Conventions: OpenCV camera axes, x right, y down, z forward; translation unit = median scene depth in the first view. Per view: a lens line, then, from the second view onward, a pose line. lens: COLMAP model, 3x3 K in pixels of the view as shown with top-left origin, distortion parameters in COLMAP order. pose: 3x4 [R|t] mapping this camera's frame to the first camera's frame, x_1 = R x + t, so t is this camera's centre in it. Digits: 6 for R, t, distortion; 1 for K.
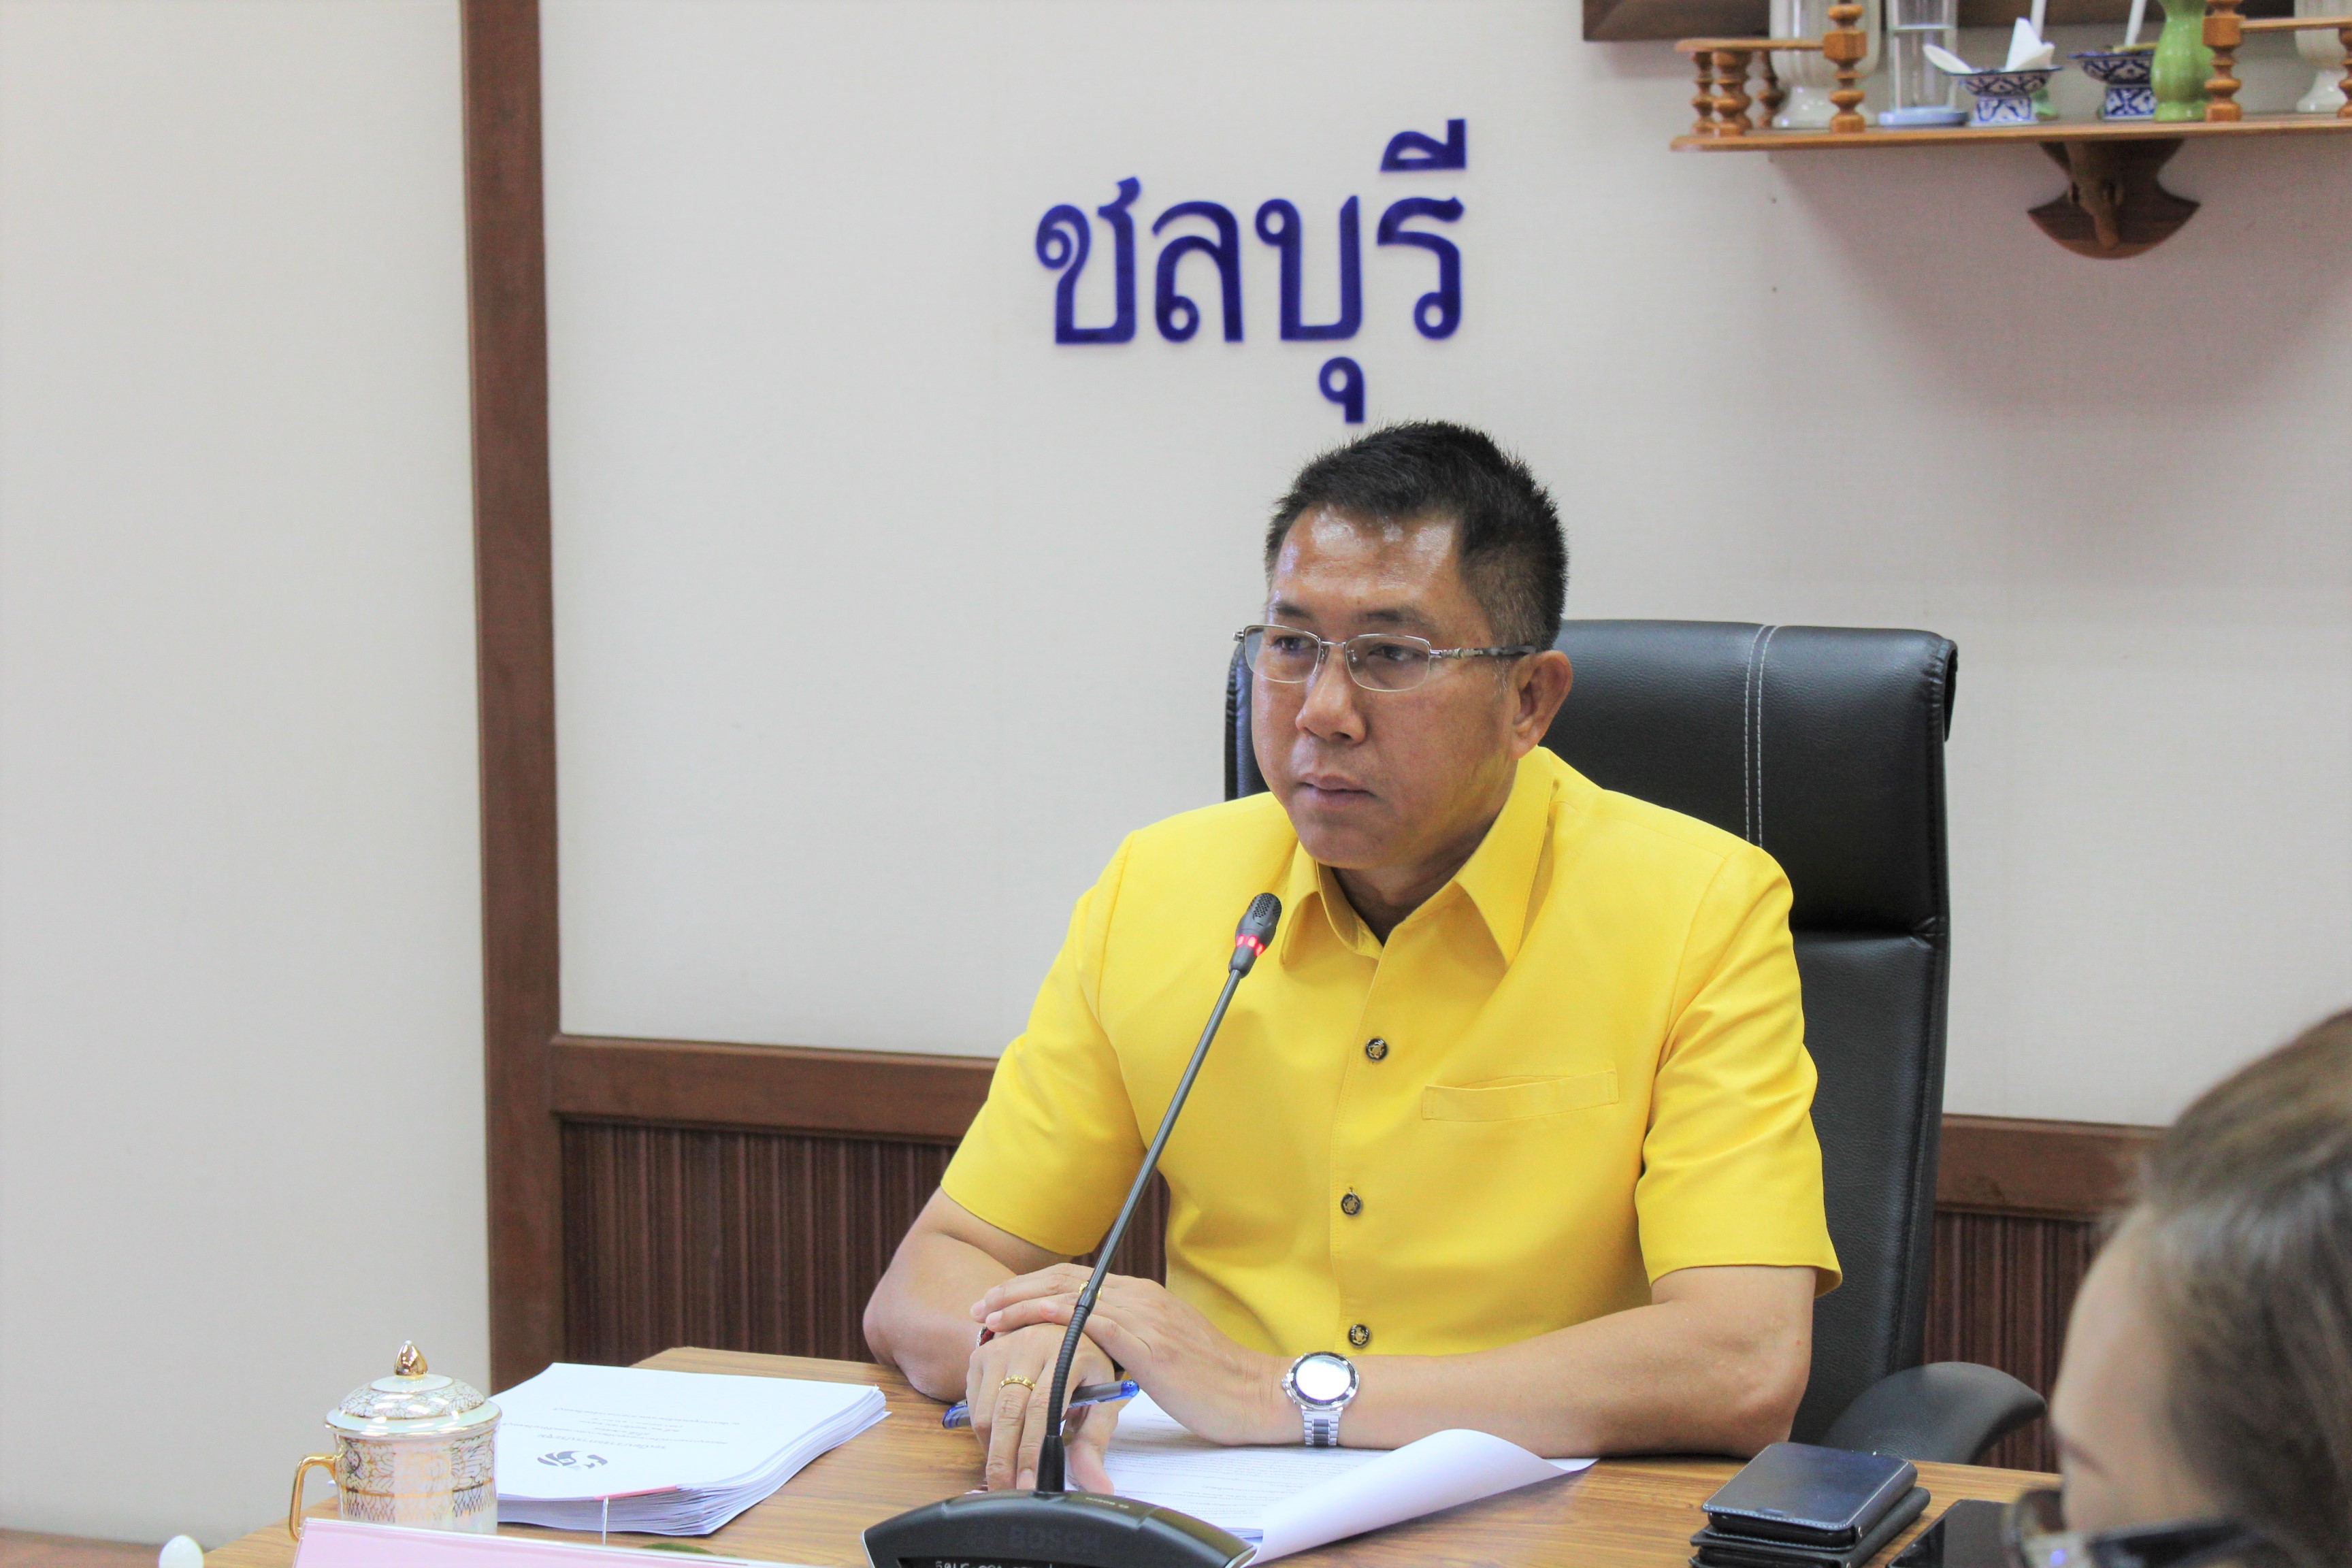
lens RADIAL K [[4697.4, 0, 1176.0], [0, 4697.4, 784.0], [0, 0, 1]] dist [0.105066, 0.220008]
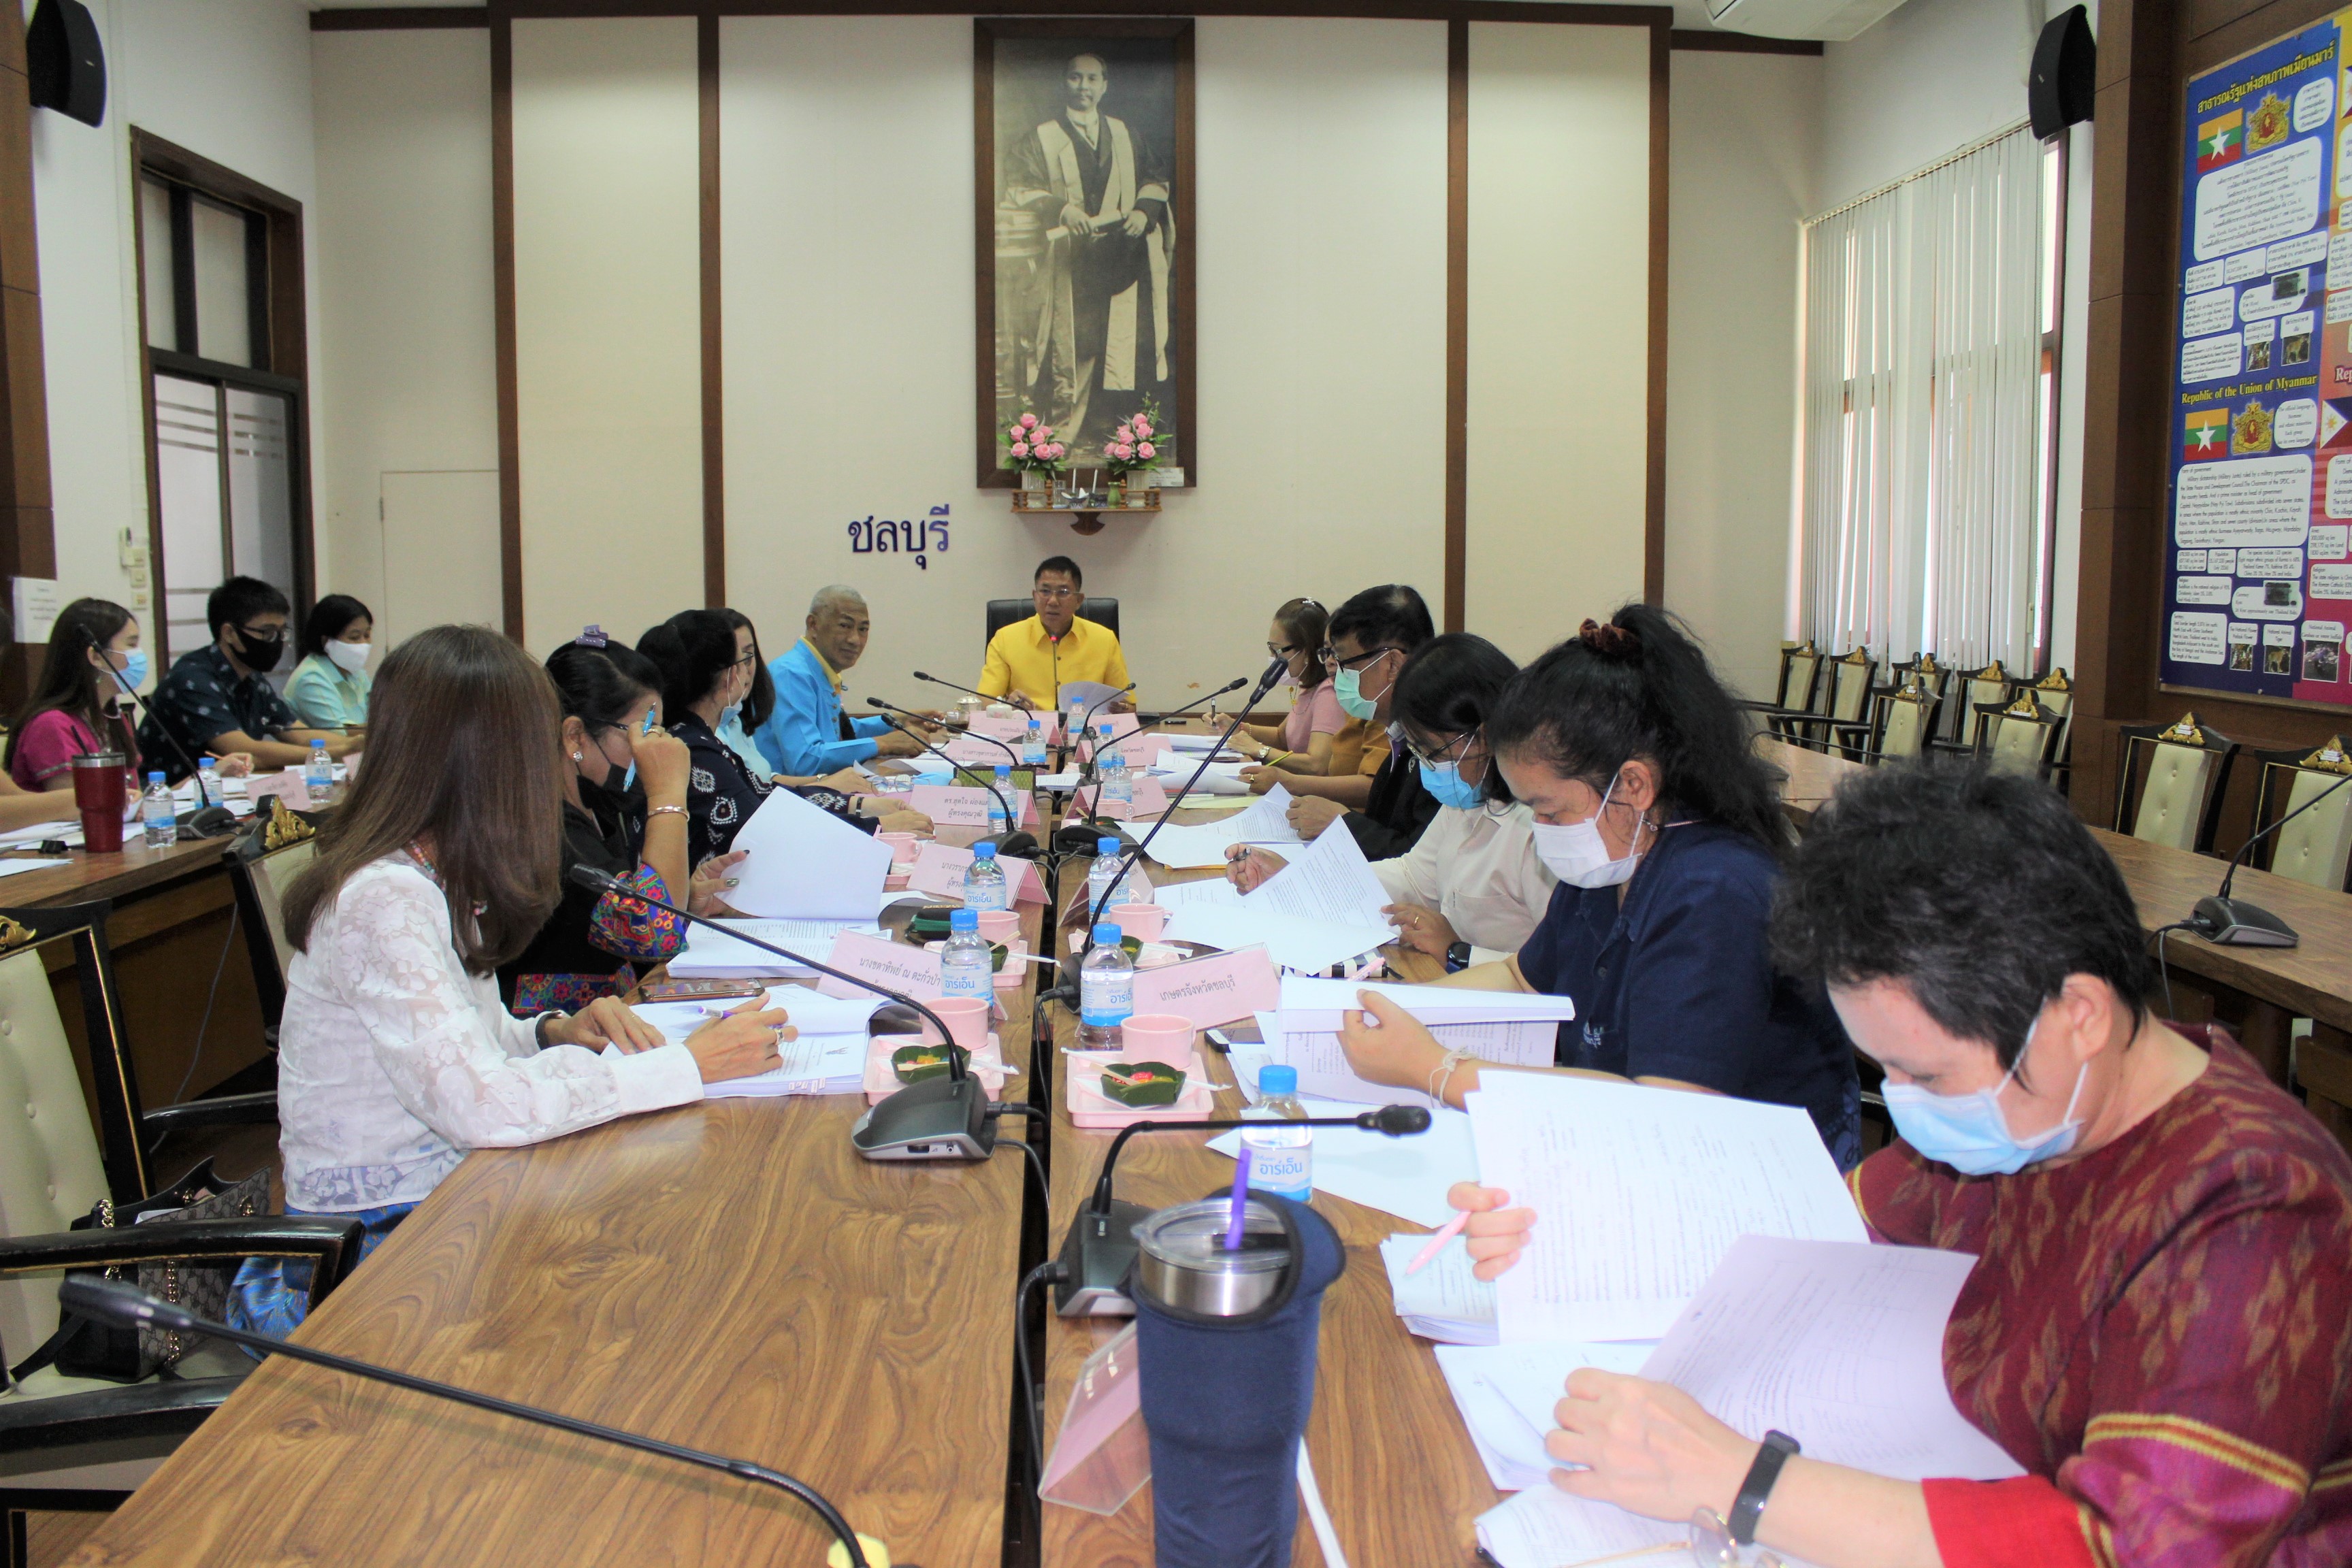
lens RADIAL K [[1946.1, 0, 1176.0], [0, 1946.1, 784.0], [0, 0, 1]] dist [-0.168973, 0.152310]
pose [[0.909858, -0.037392, 0.413232, -0.530457], [0.034957, 0.999298, 0.013455, 0.116345], [-0.413445, 0.002204, 0.910526, -0.826485]]
